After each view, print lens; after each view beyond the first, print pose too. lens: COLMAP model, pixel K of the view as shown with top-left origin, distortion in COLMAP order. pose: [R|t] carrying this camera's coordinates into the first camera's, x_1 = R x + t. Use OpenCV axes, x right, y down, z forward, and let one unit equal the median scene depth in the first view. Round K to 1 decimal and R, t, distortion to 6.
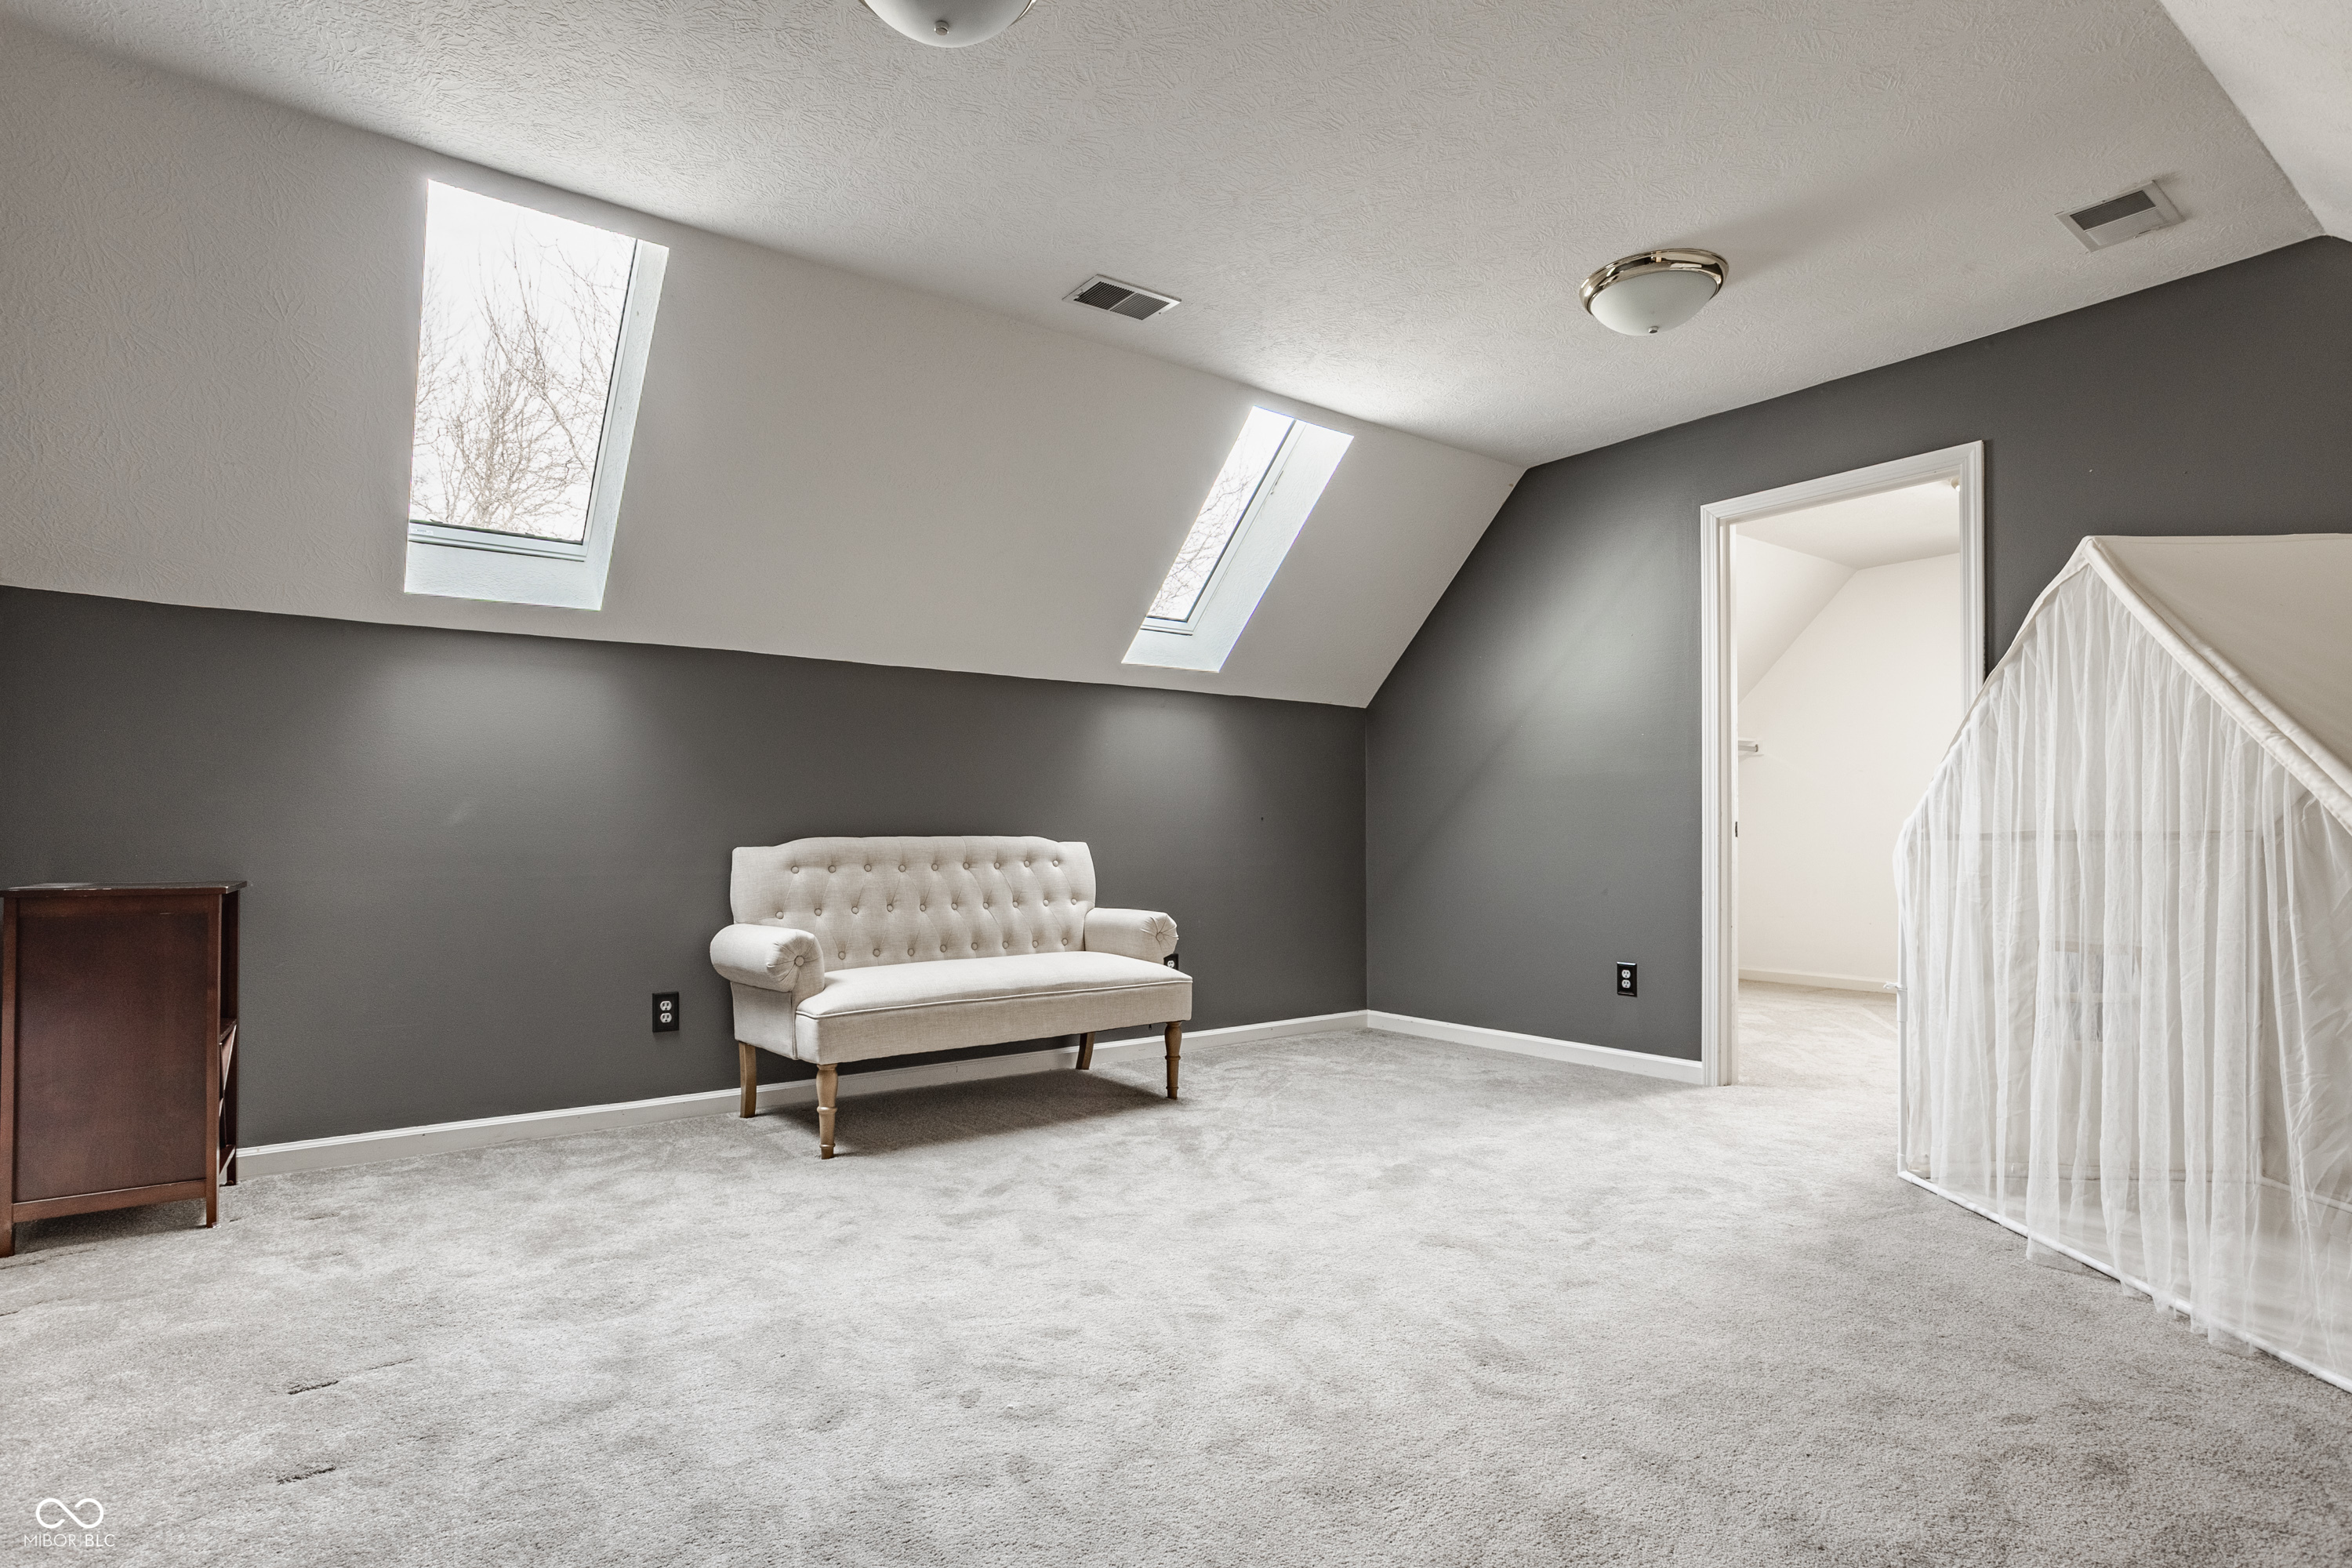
lens RADIAL K [[1195.4, 0, 1176.2], [0, 1195.4, 821.9], [0, 0, 1]] dist [-0.031820, 0.000123]
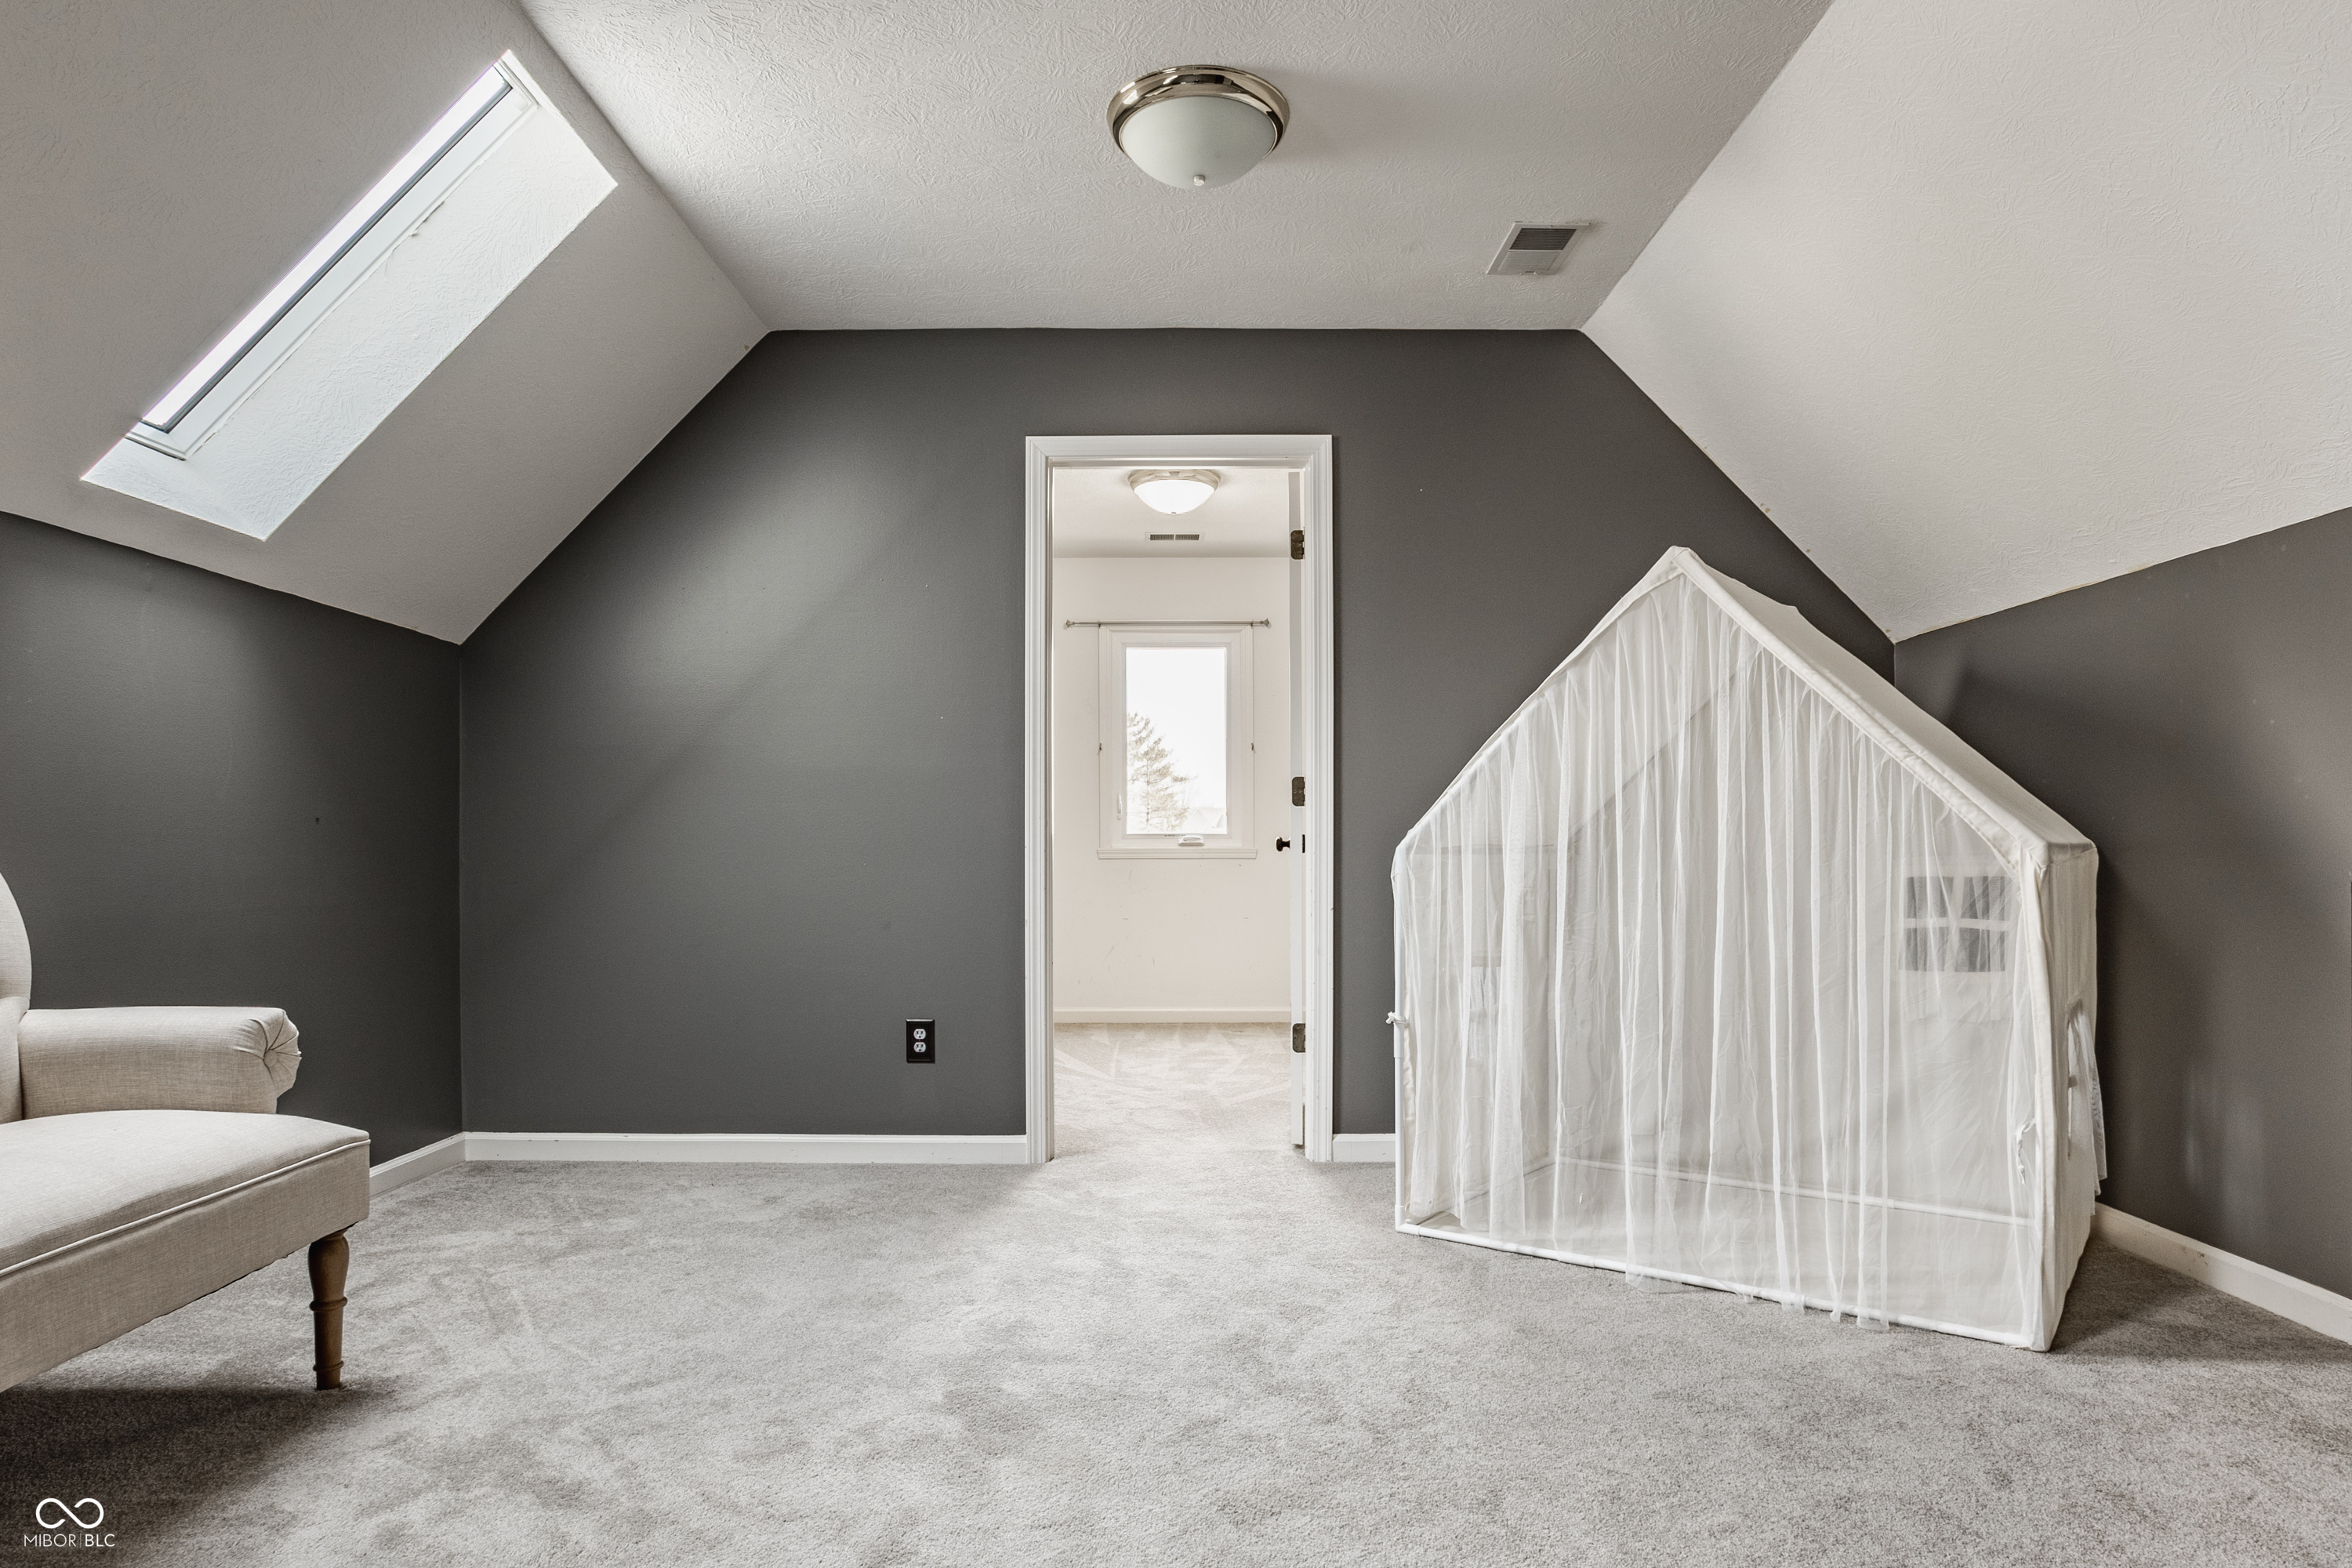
lens RADIAL K [[1342.0, 0, 1173.8], [0, 1342.0, 833.6], [0, 0, 1]] dist [-0.078099, 0.053473]
pose [[0.598647, 0.010230, 0.800948, -0.241183], [-0.007876, 0.999945, -0.006886, 0.006575], [-0.800975, -0.002186, 0.598694, 0.431697]]
